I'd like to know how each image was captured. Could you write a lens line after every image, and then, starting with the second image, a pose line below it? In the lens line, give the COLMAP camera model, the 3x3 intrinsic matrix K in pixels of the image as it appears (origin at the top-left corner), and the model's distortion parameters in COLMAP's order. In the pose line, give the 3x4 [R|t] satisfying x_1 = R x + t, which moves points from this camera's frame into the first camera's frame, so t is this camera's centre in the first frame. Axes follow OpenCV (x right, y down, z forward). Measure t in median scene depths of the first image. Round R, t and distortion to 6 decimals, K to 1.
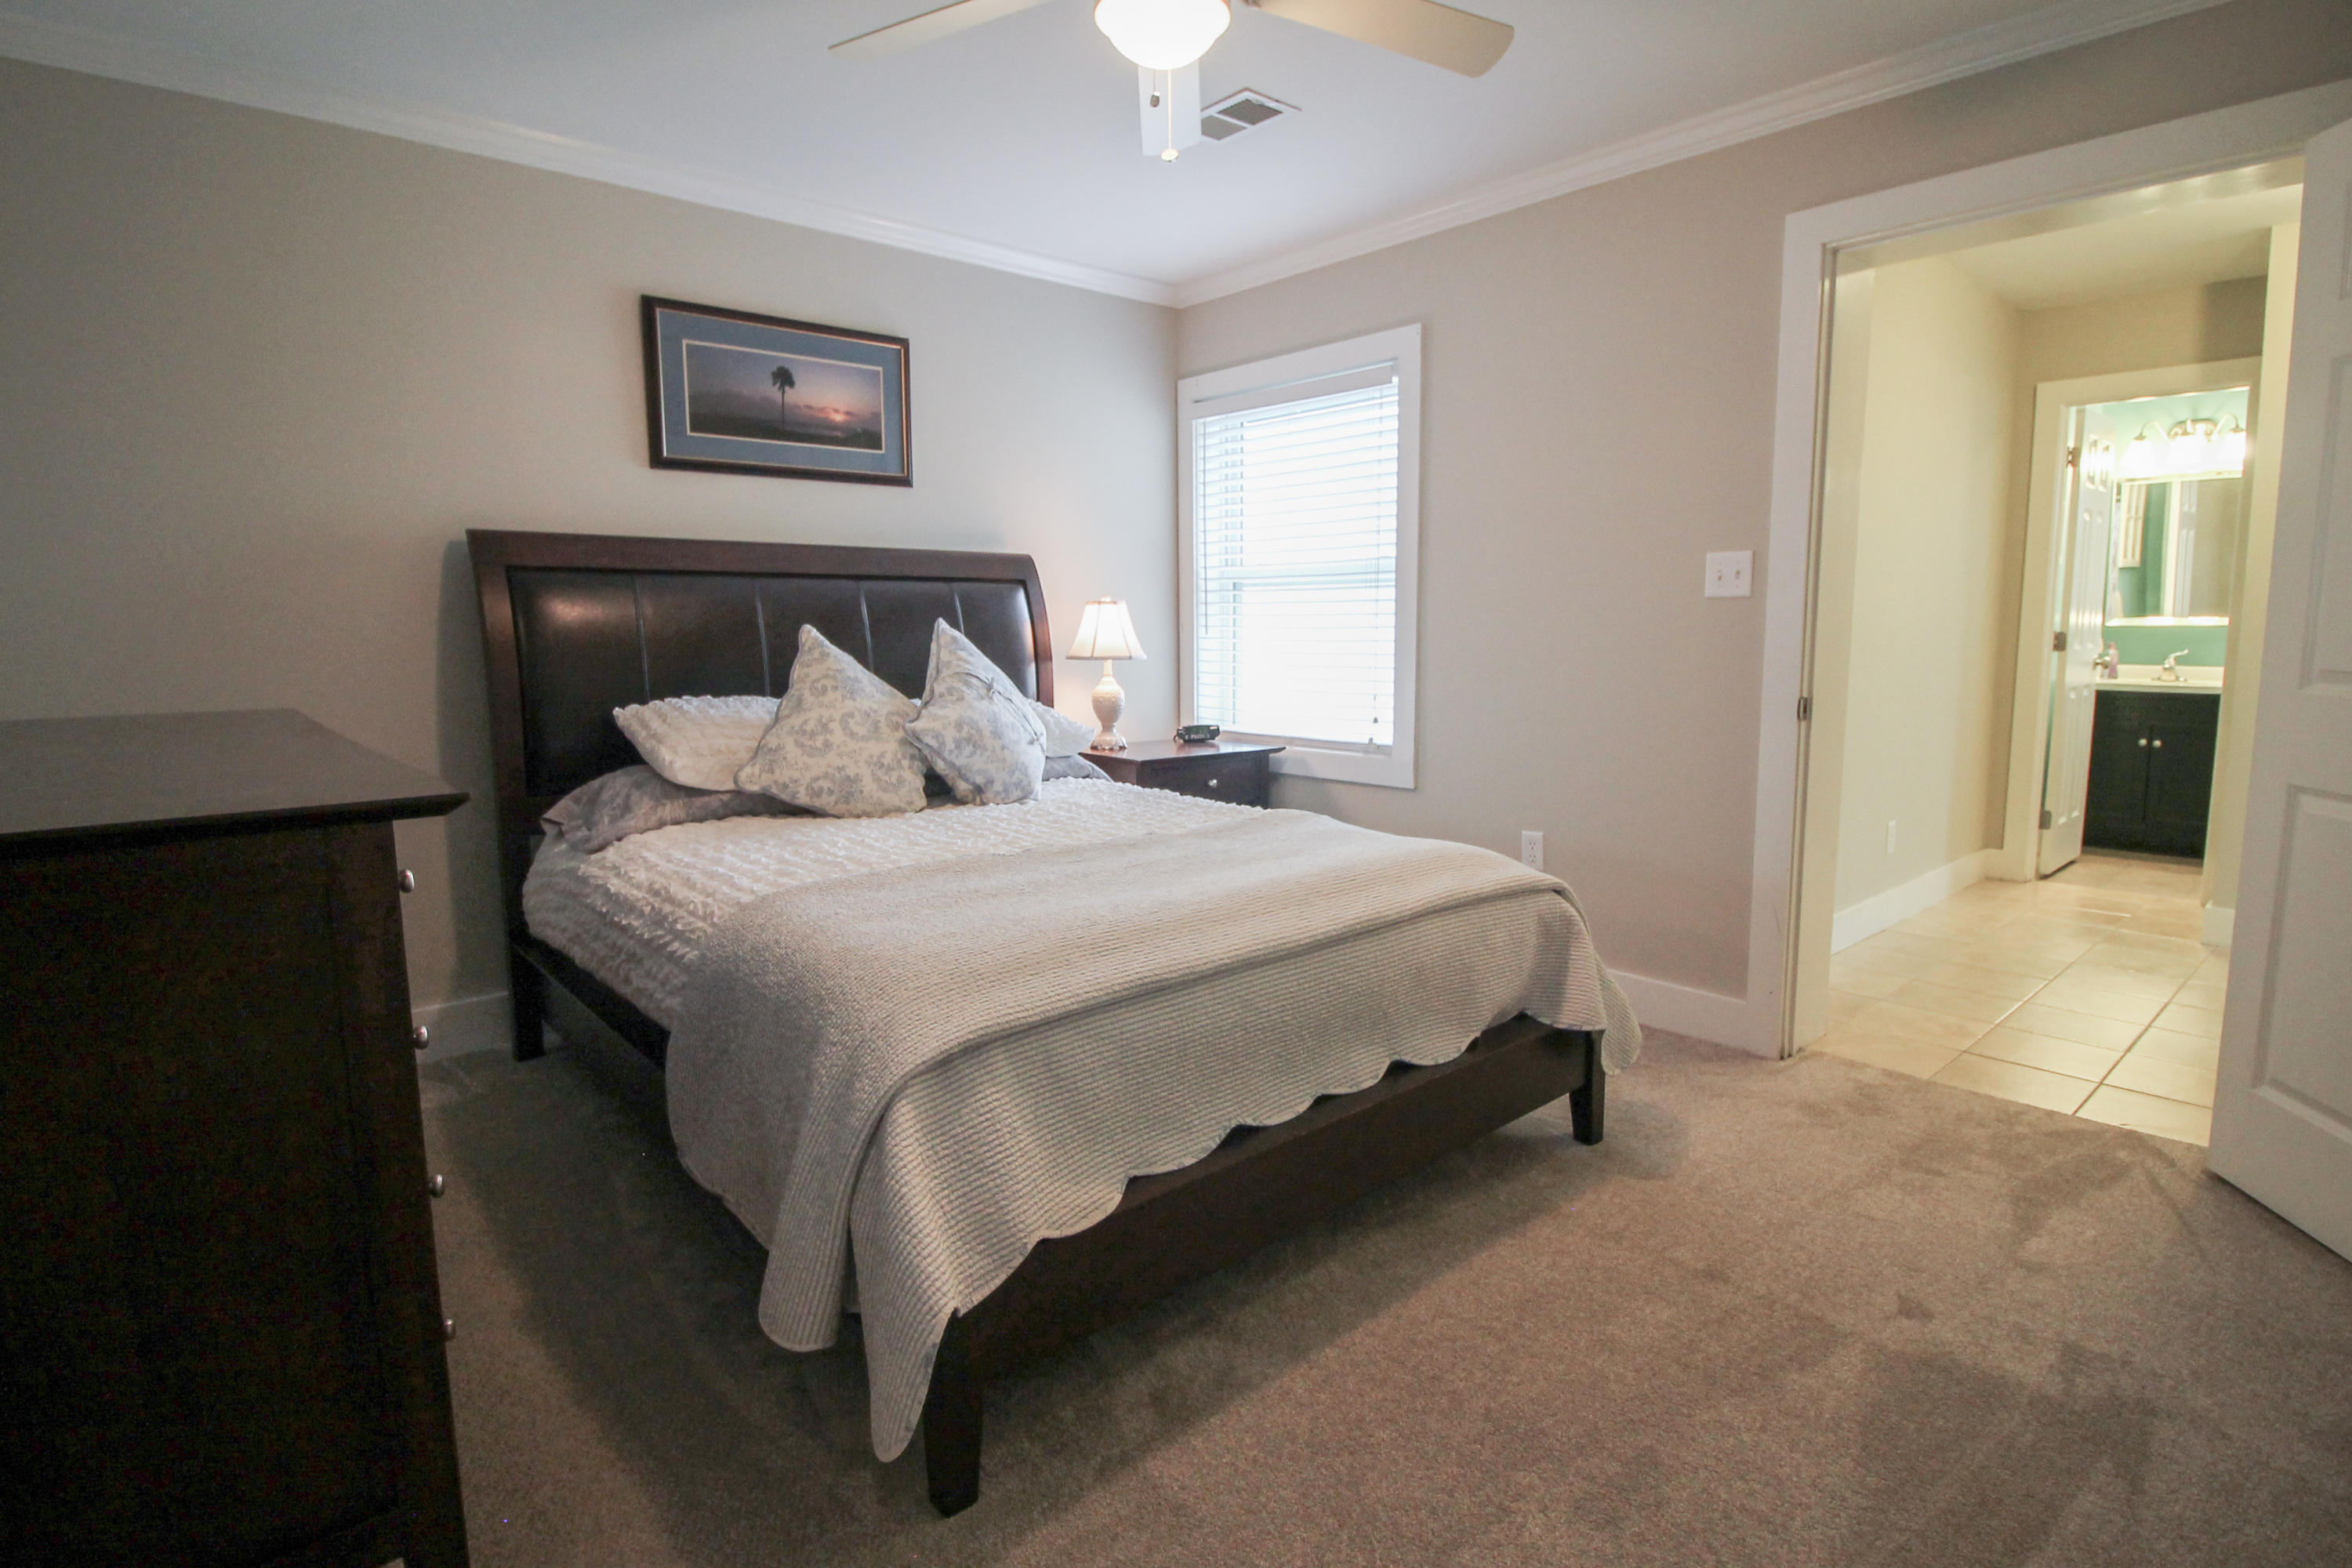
lens RADIAL K [[1131.7, 0, 1225.0], [0, 1131.7, 775.8], [0, 0, 1]] dist [-0.010153, -0.000904]
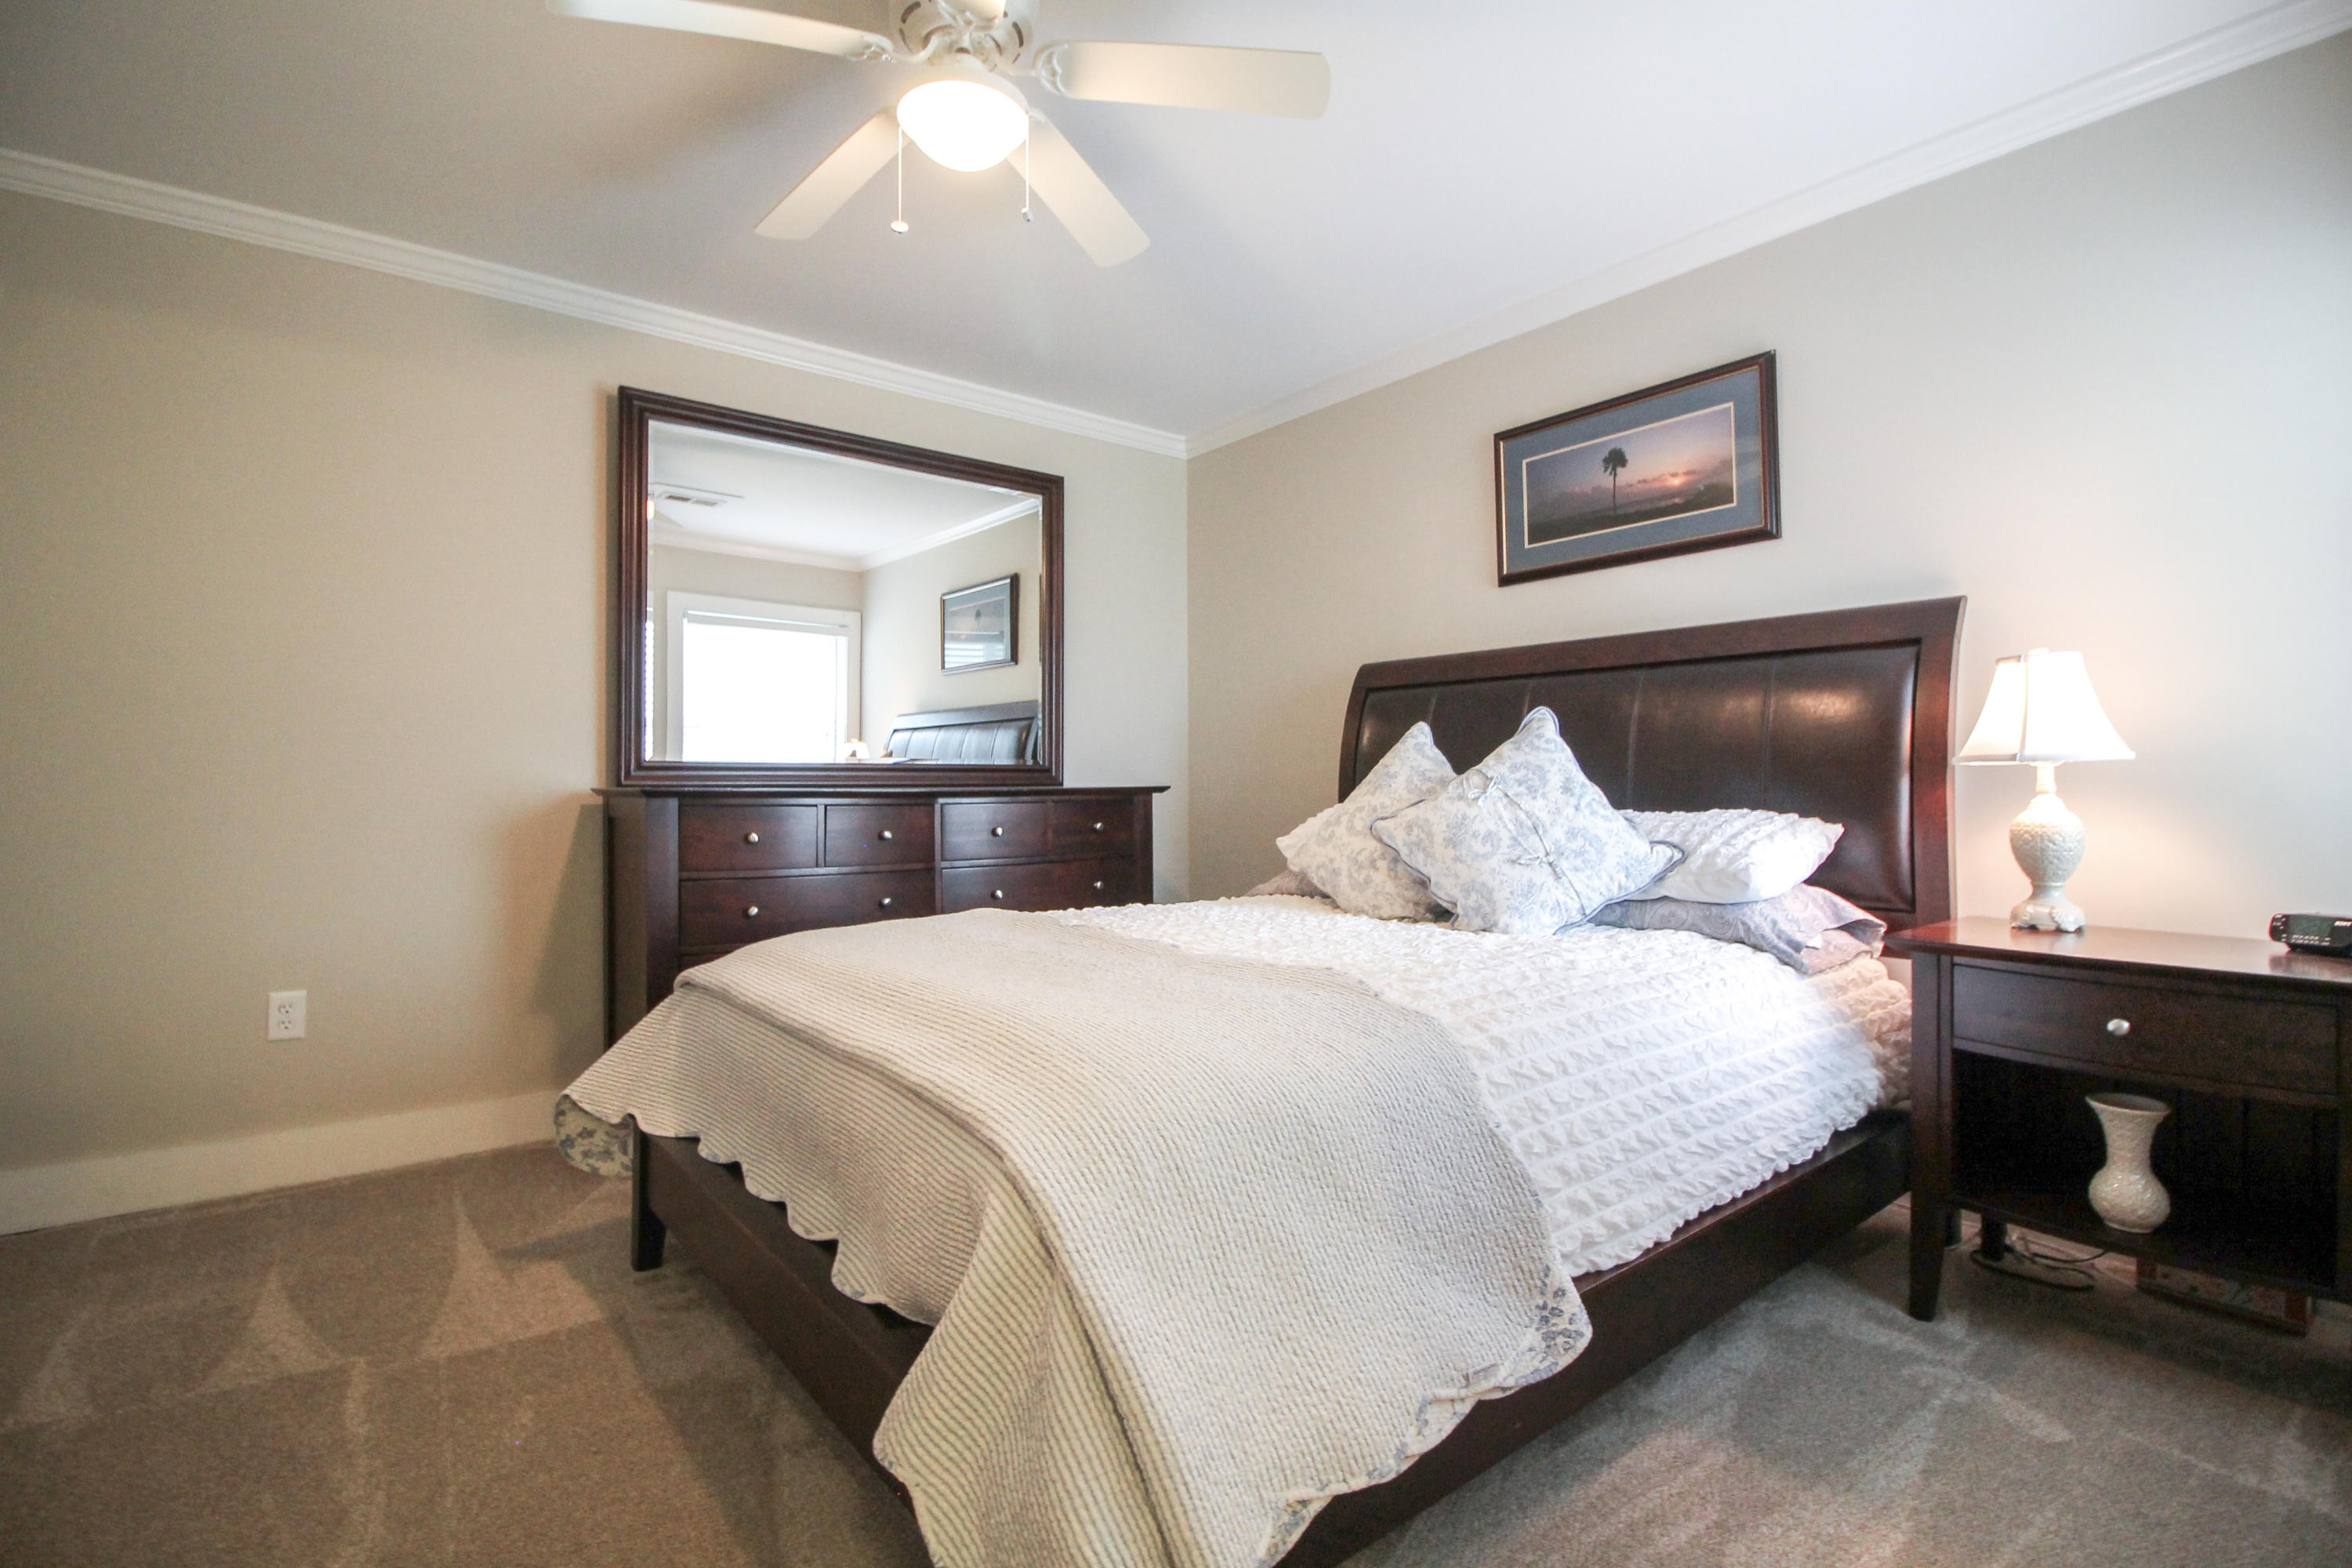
lens RADIAL K [[1131.7, 0, 1225.0], [0, 1131.7, 775.8], [0, 0, 1]] dist [-0.010153, -0.000904]
pose [[-0.049163, -0.005814, -0.998774, 0.548268], [-0.128306, 0.991735, 0.000542, -0.056389], [0.990515, 0.128175, -0.049503, 0.765803]]
